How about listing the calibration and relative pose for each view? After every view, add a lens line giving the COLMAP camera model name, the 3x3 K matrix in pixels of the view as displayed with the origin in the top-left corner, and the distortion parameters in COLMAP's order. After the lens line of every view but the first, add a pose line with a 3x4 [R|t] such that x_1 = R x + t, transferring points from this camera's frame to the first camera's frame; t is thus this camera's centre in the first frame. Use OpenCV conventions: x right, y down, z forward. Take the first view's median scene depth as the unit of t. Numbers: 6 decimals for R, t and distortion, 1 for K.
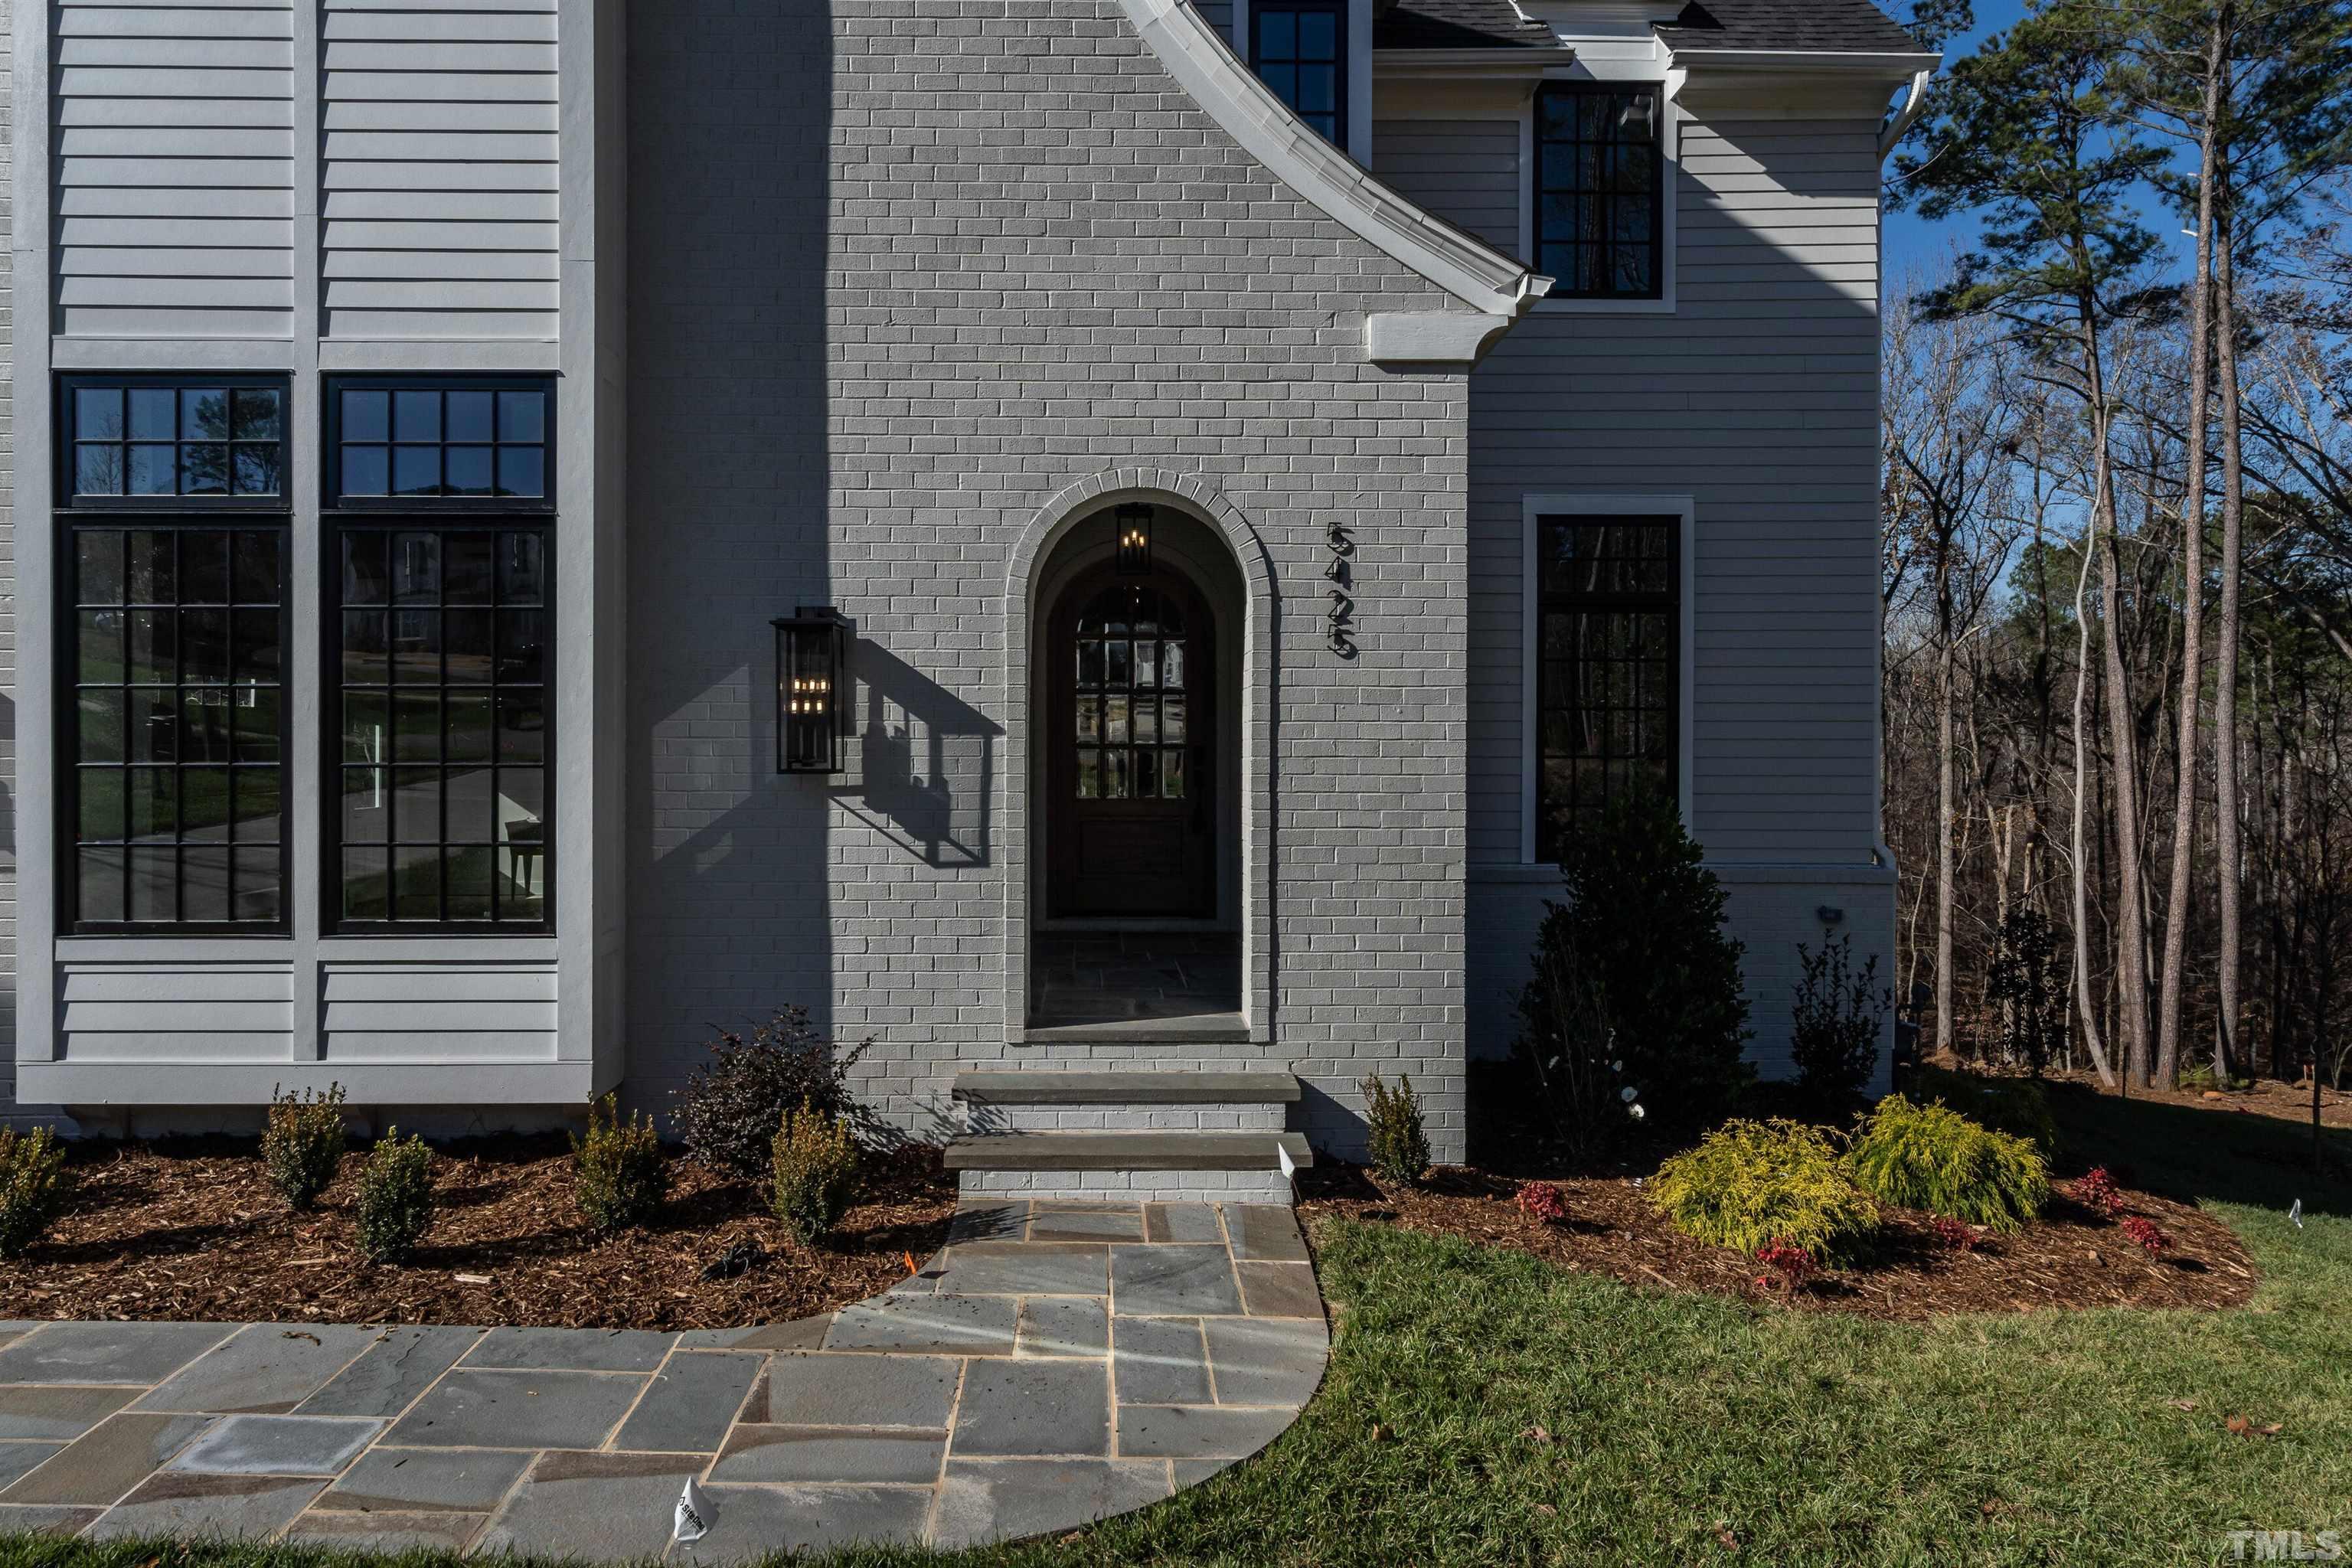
lens RADIAL K [[1330.5, 0, 1170.5], [0, 1330.5, 728.1], [0, 0, 1]] dist [0.013093, 0.000935]
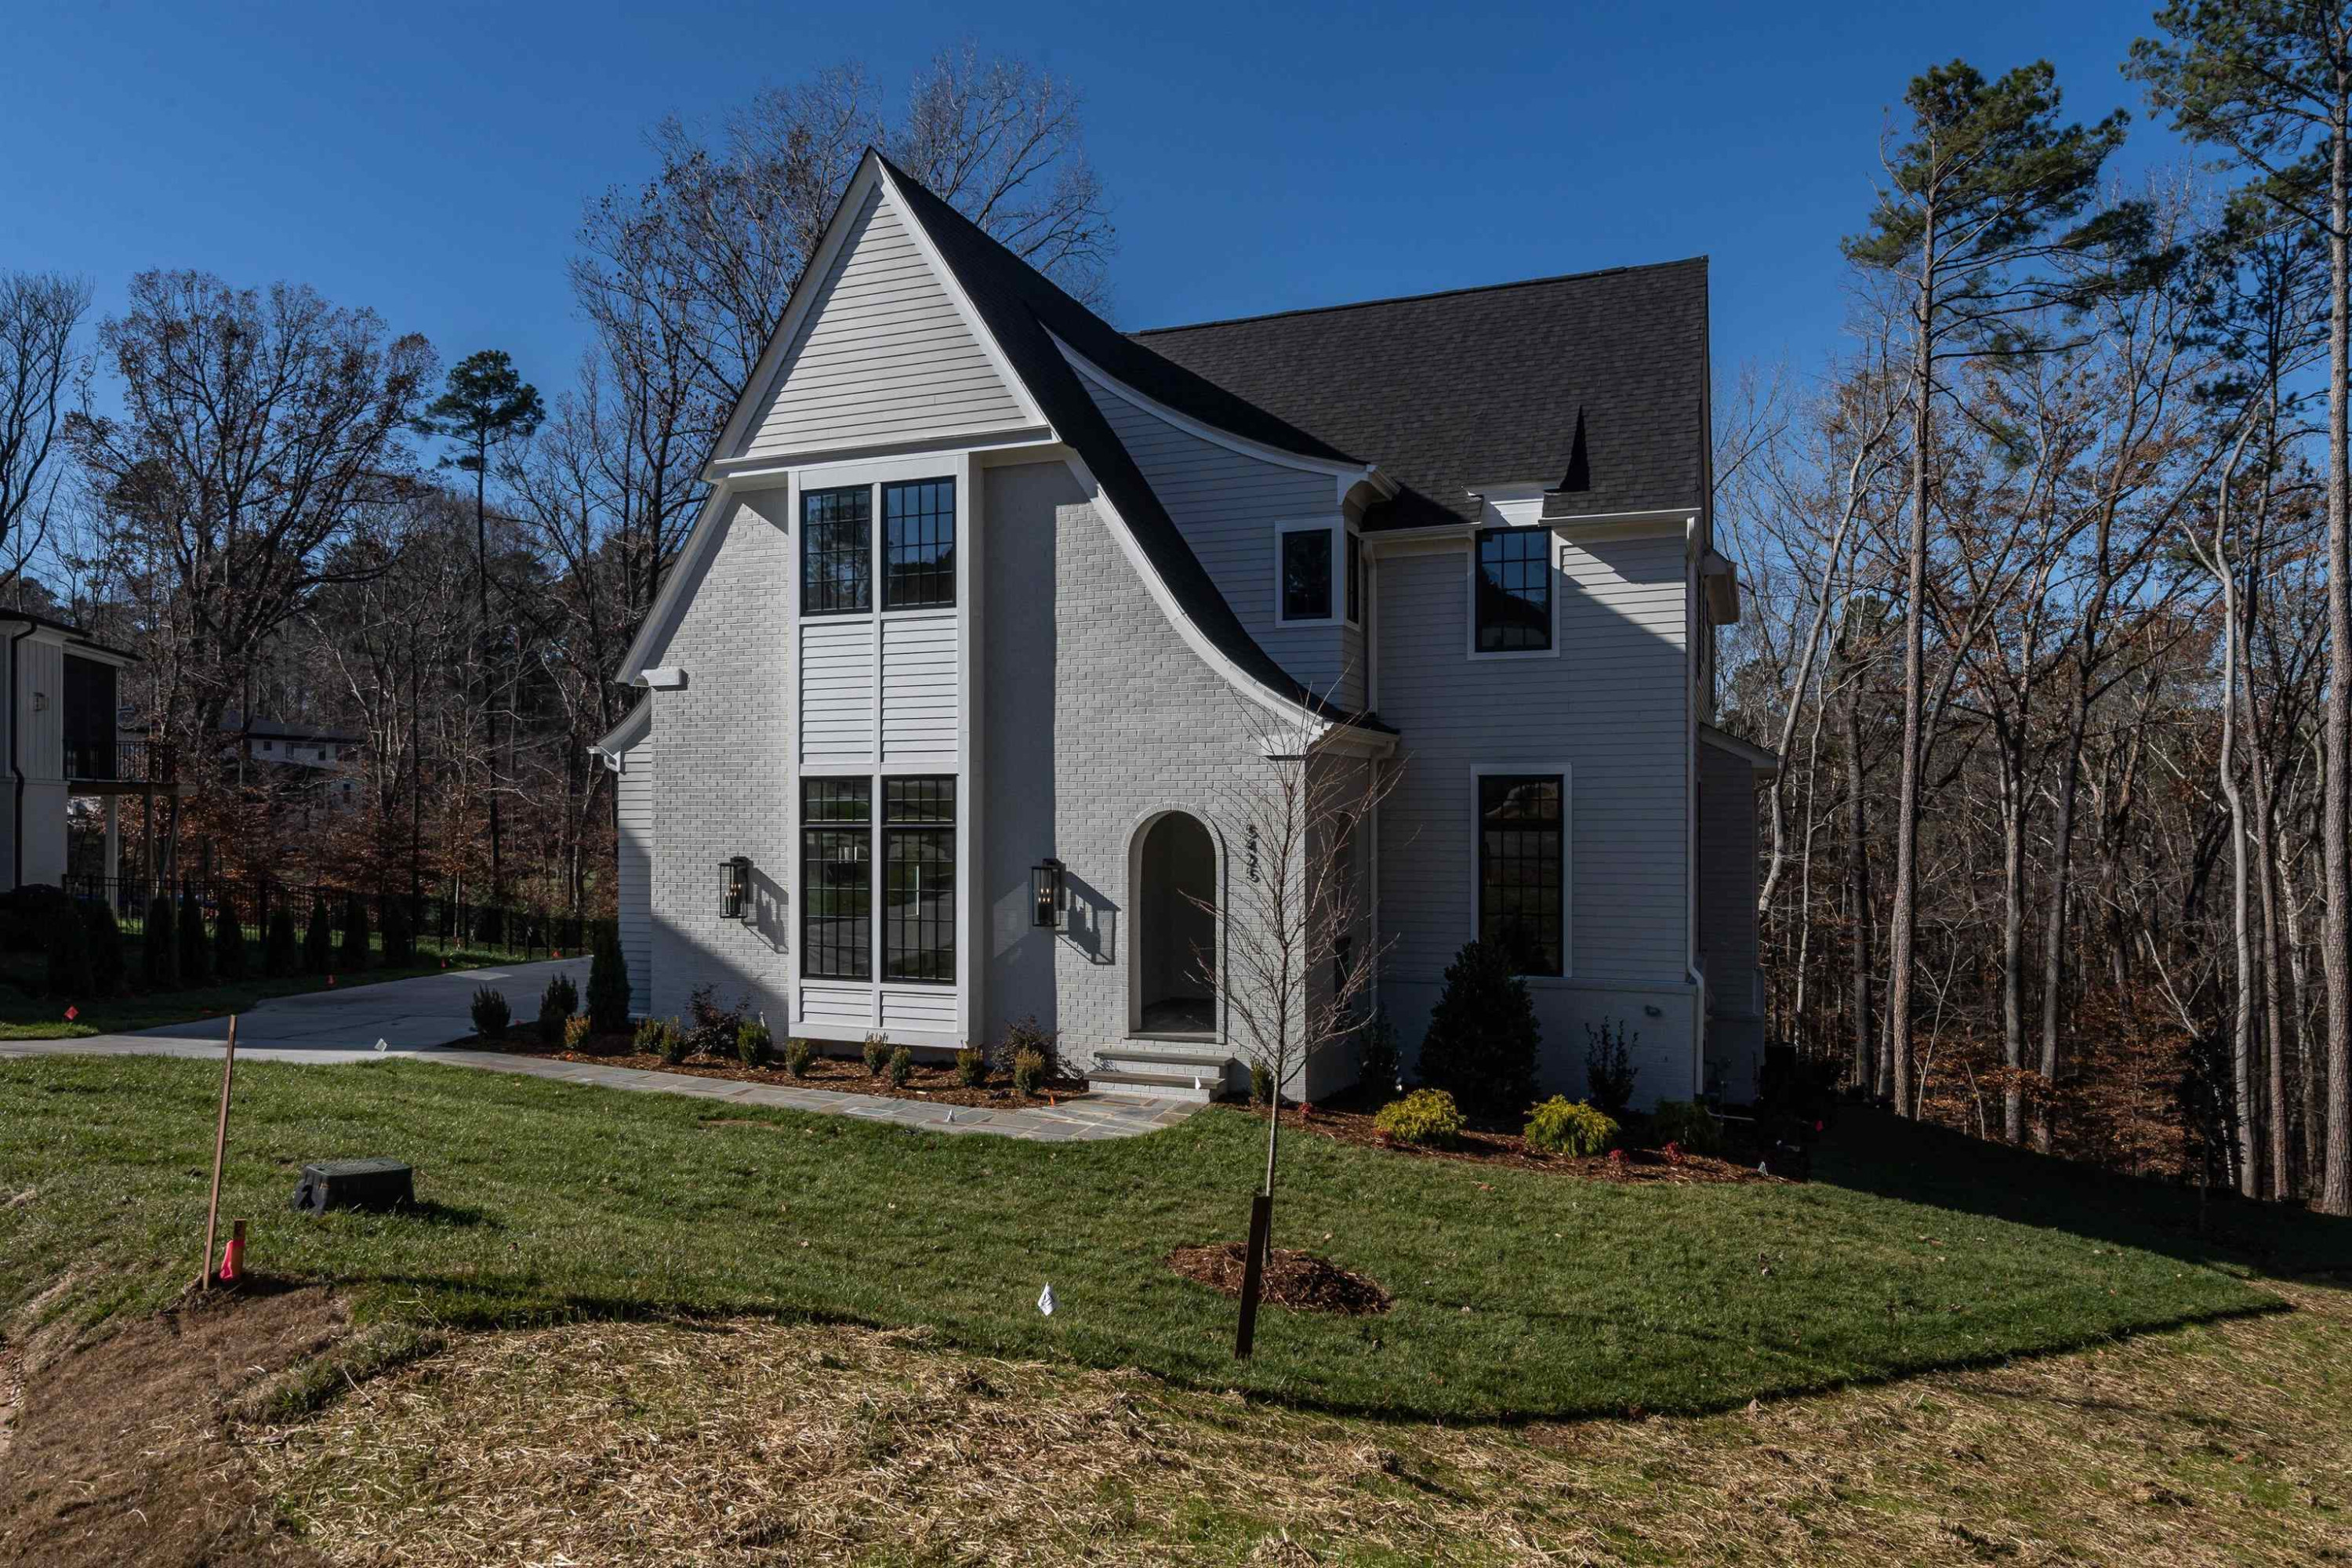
lens RADIAL K [[1312.7, 0, 1181.5], [0, 1312.7, 808.3], [0, 0, 1]] dist [0.007906, 0.002833]
pose [[0.939370, -0.004420, -0.342875, 0.808028], [0.001549, 0.999961, -0.008646, -0.163136], [0.342900, 0.007591, 0.939341, -1.227695]]
